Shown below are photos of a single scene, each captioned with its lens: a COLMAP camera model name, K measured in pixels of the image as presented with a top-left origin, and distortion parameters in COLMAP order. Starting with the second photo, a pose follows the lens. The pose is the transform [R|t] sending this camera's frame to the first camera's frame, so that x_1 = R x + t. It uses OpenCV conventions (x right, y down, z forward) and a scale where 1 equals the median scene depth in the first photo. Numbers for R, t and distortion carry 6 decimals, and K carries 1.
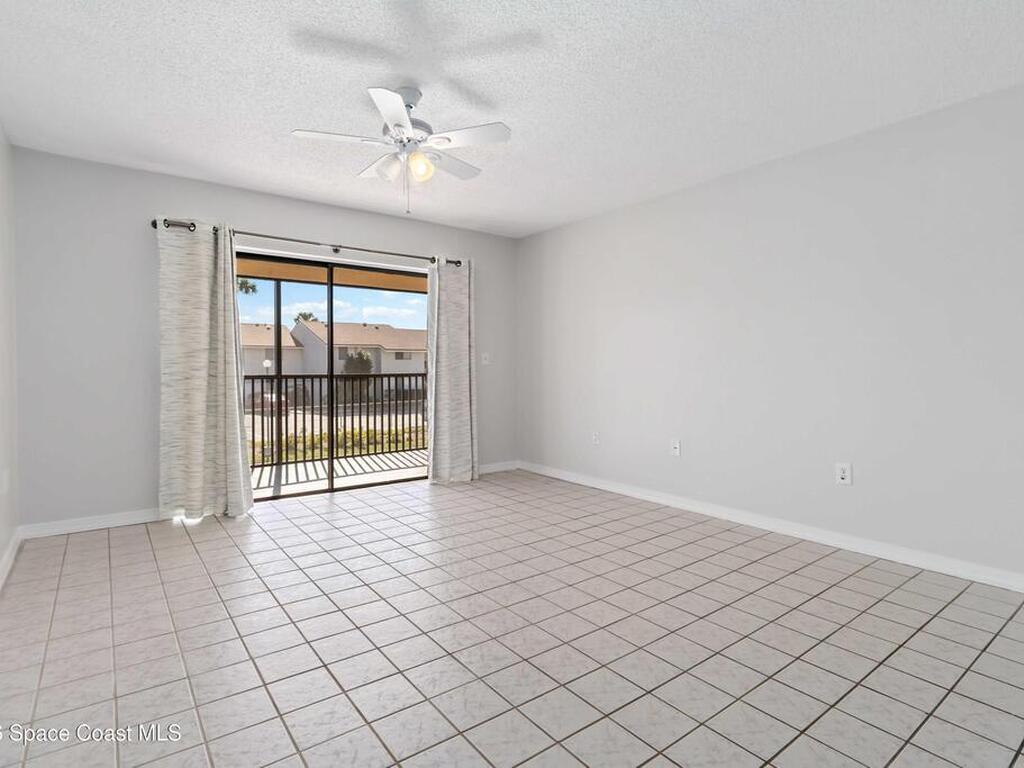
lens RADIAL K [[529.3, 0, 503.5], [0, 529.3, 367.9], [0, 0, 1]] dist [0.001917, 0.002168]
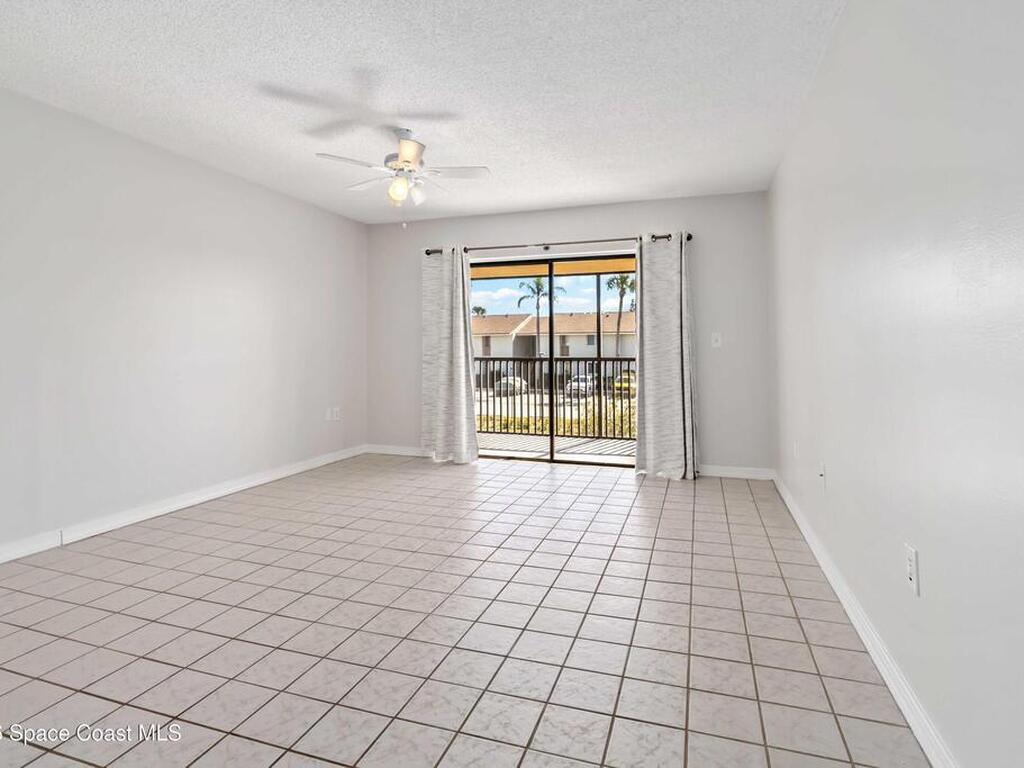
lens RADIAL K [[529.3, 0, 525.3], [0, 529.3, 326.5], [0, 0, 1]] dist [0.001917, 0.002168]
pose [[0.572073, -0.033869, -0.819503, 0.562786], [-0.003641, 0.999032, -0.043831, -0.003853], [0.820195, 0.028058, 0.571396, 0.310298]]
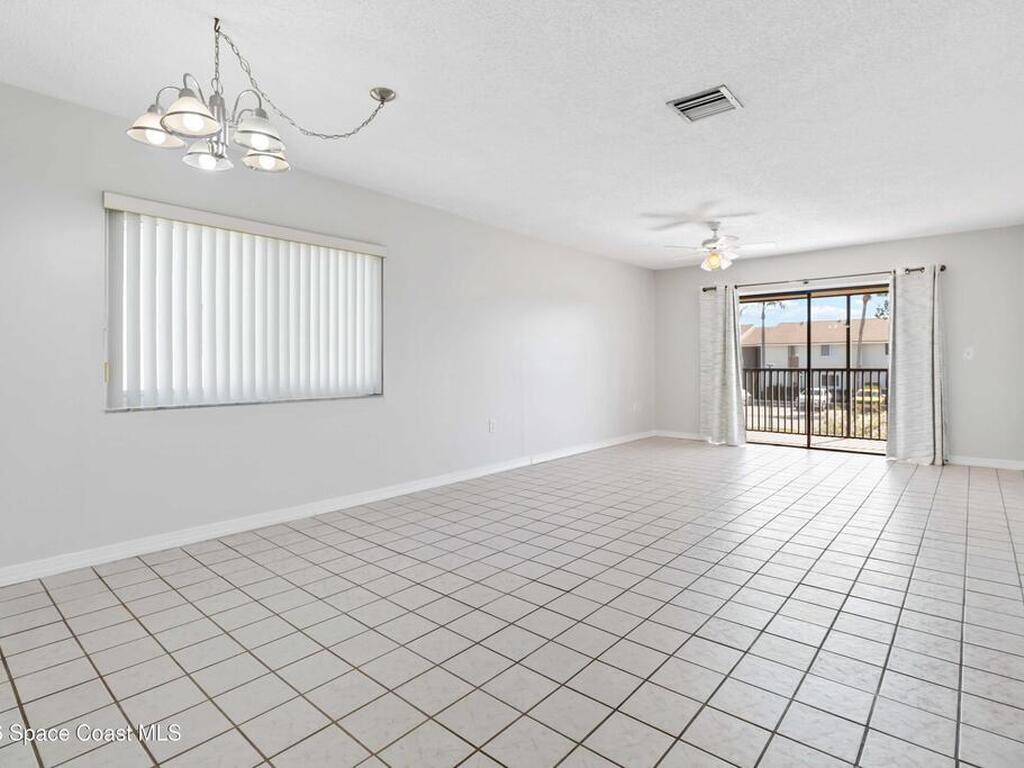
lens RADIAL K [[529.3, 0, 521.6], [0, 529.3, 368.7], [0, 0, 1]] dist [0.001917, 0.002168]
pose [[0.216891, 0.014803, -0.976084, 0.901319], [-0.000279, 0.999886, 0.015102, -0.006991], [0.976196, -0.003003, 0.216870, -0.069263]]
